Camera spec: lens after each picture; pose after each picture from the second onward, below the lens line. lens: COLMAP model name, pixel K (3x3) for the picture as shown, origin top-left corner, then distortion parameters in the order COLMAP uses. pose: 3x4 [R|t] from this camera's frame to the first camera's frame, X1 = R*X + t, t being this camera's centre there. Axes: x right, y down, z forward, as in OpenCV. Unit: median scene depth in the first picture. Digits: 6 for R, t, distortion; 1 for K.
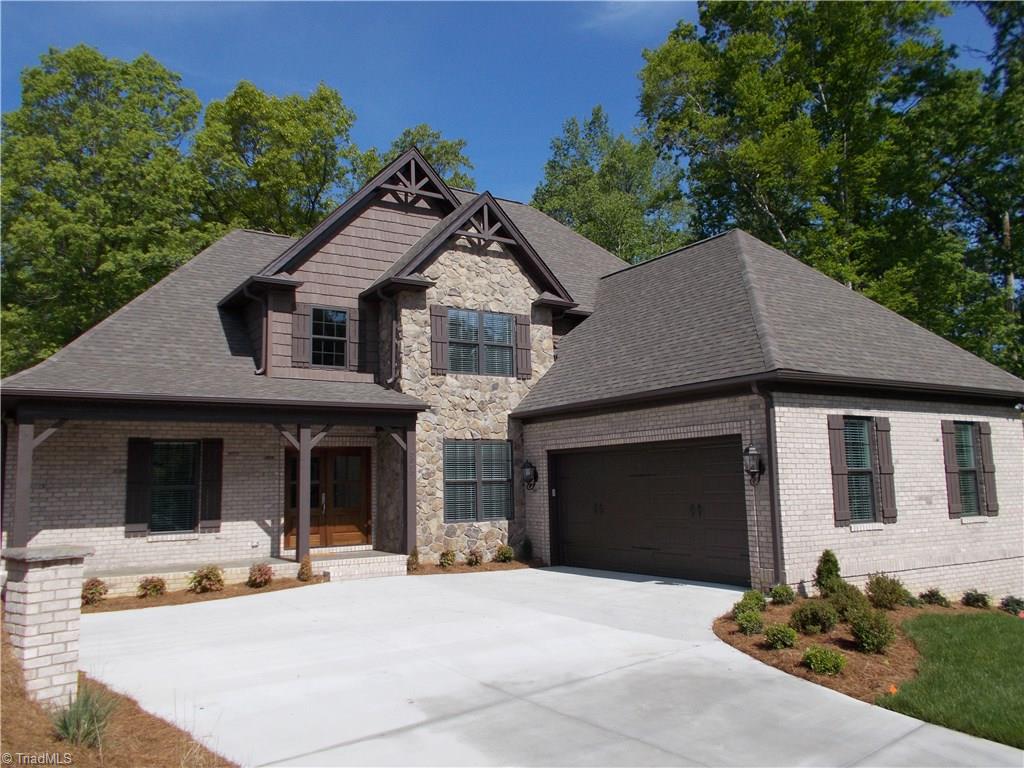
lens RADIAL K [[799.1, 0, 512.4], [0, 799.1, 381.2], [0, 0, 1]] dist [-0.016191, 0.019297]
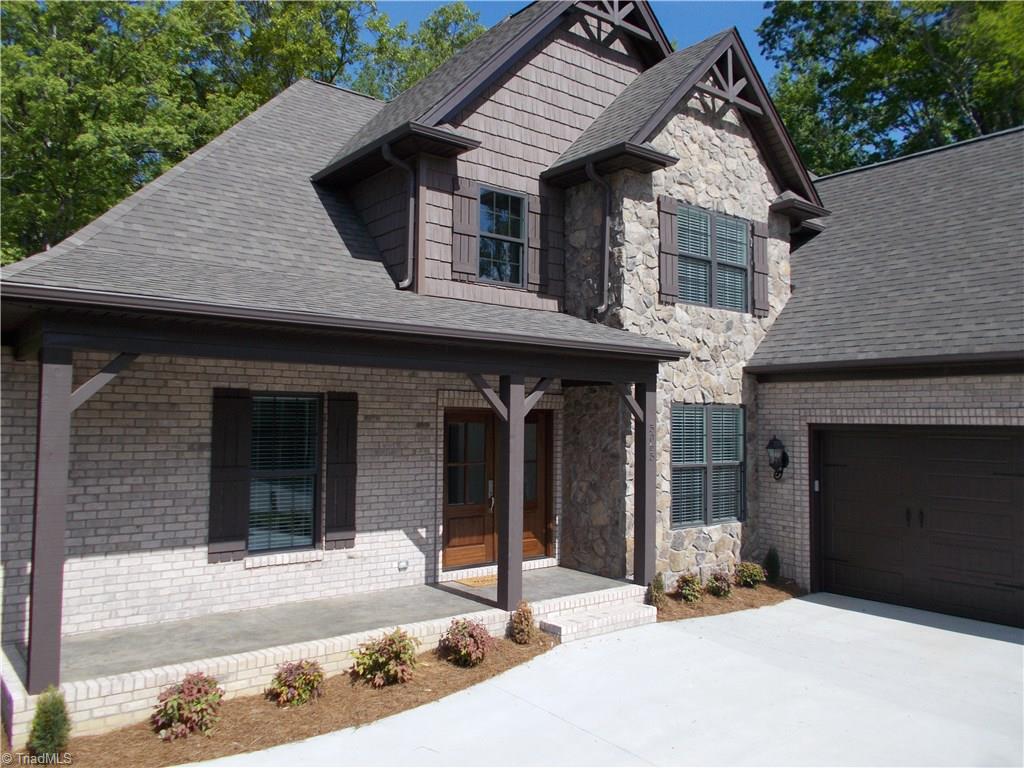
lens RADIAL K [[799.1, 0, 513.3], [0, 799.1, 385.0], [0, 0, 1]] dist [-0.016191, 0.019297]
pose [[0.995989, 0.038502, 0.080772, -0.270760], [-0.044849, 0.995921, 0.078292, 0.012676], [-0.077428, -0.081601, 0.993653, 0.361026]]
